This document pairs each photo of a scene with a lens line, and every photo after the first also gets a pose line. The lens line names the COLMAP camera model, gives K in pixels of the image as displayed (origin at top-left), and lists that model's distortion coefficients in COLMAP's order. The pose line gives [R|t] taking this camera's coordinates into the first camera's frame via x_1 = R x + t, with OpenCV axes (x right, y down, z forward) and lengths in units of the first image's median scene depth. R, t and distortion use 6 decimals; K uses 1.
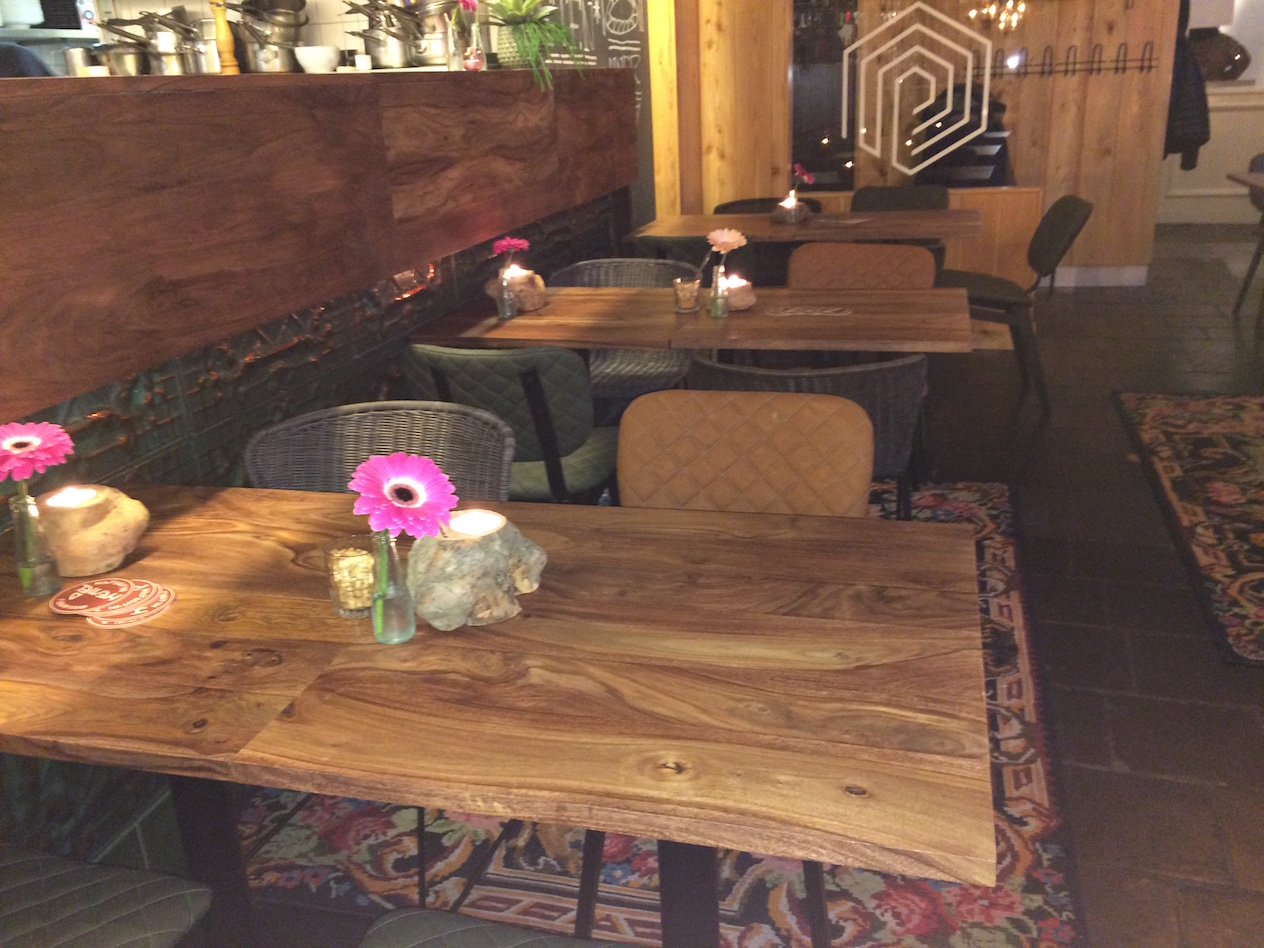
lens RADIAL K [[1069.4, 0, 633.0], [0, 1069.4, 478.4], [0, 0, 1]] dist [0.076885, -0.100538]
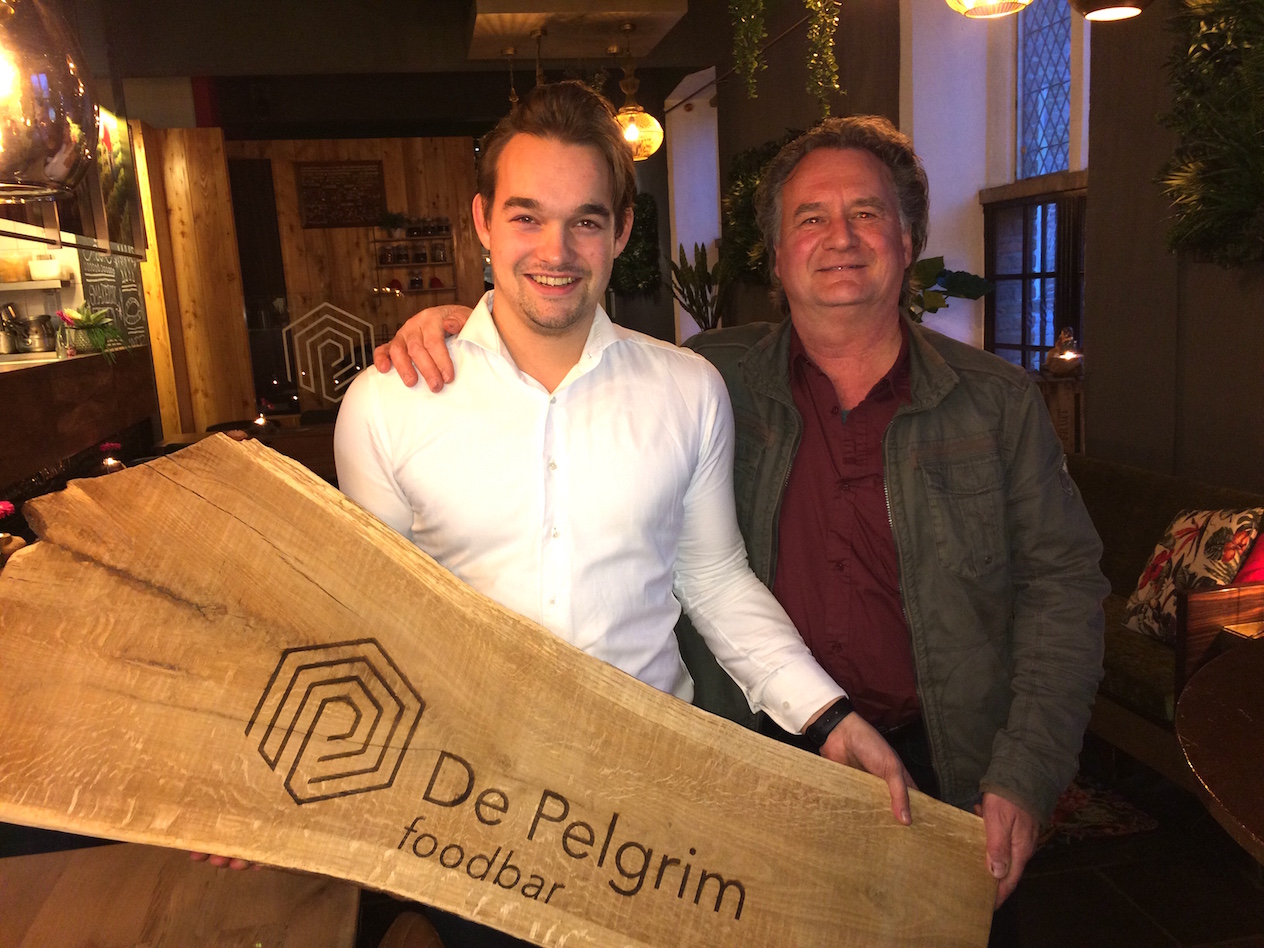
lens RADIAL K [[1069.4, 0, 635.5], [0, 1069.4, 471.8], [0, 0, 1]] dist [0.076885, -0.100538]
pose [[0.878135, -0.077830, 0.472040, -0.113532], [0.175801, 0.970143, -0.167085, 0.163749], [-0.444942, 0.229708, 0.865599, -0.555388]]
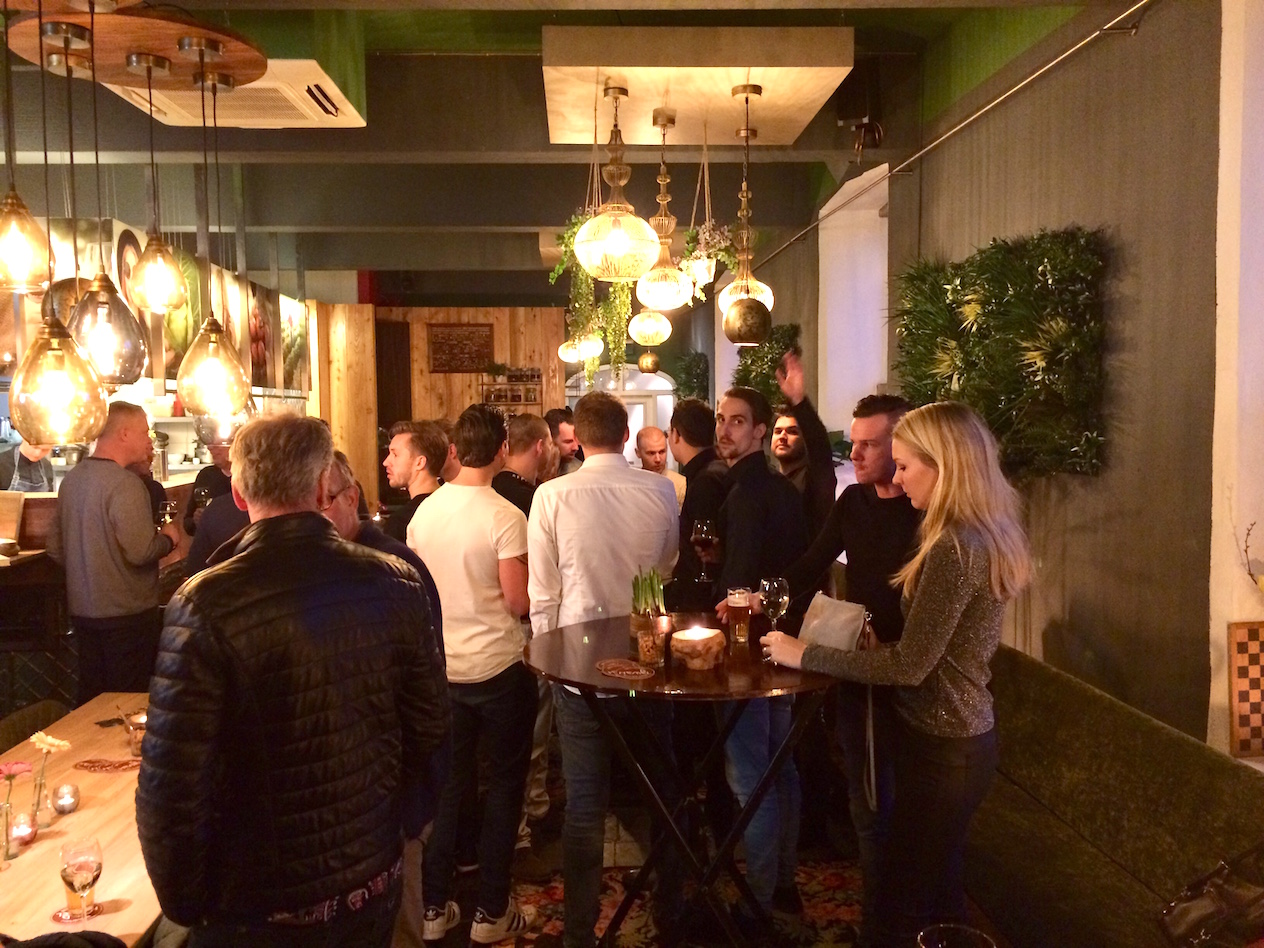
lens RADIAL K [[1069.4, 0, 630.0], [0, 1069.4, 473.8], [0, 0, 1]] dist [0.076885, -0.100538]
pose [[0.937407, 0.021997, 0.347541, -0.117149], [0.084212, 0.954063, -0.287526, 0.292446], [-0.337901, 0.298796, 0.892493, -1.022410]]
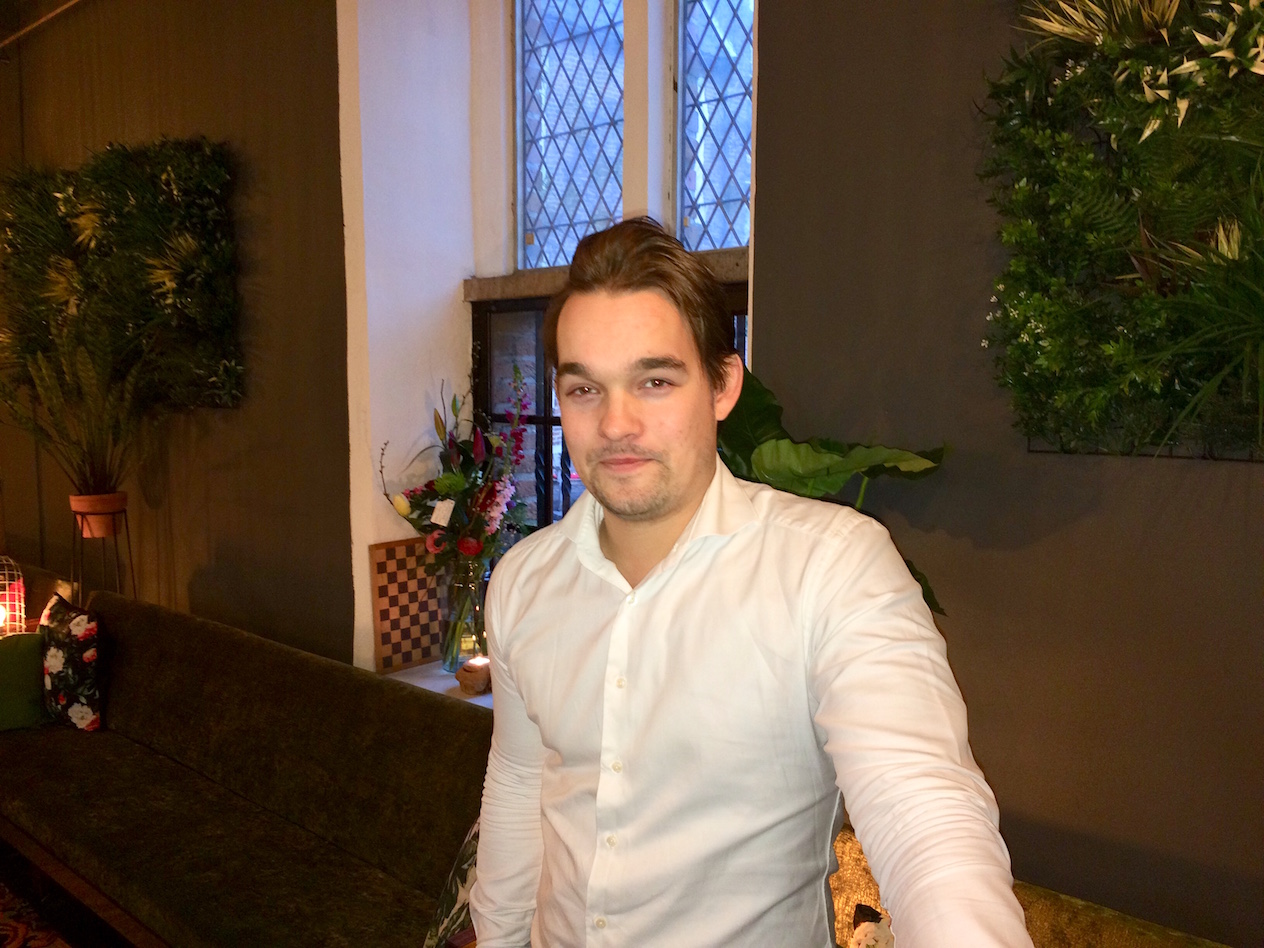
lens RADIAL K [[1069.4, 0, 623.6], [0, 1069.4, 470.7], [0, 0, 1]] dist [0.076885, -0.100538]
pose [[0.458496, -0.026590, 0.888298, -0.060980], [0.286561, 0.950586, -0.119455, 0.300025], [-0.841228, 0.309321, 0.443460, -0.970968]]
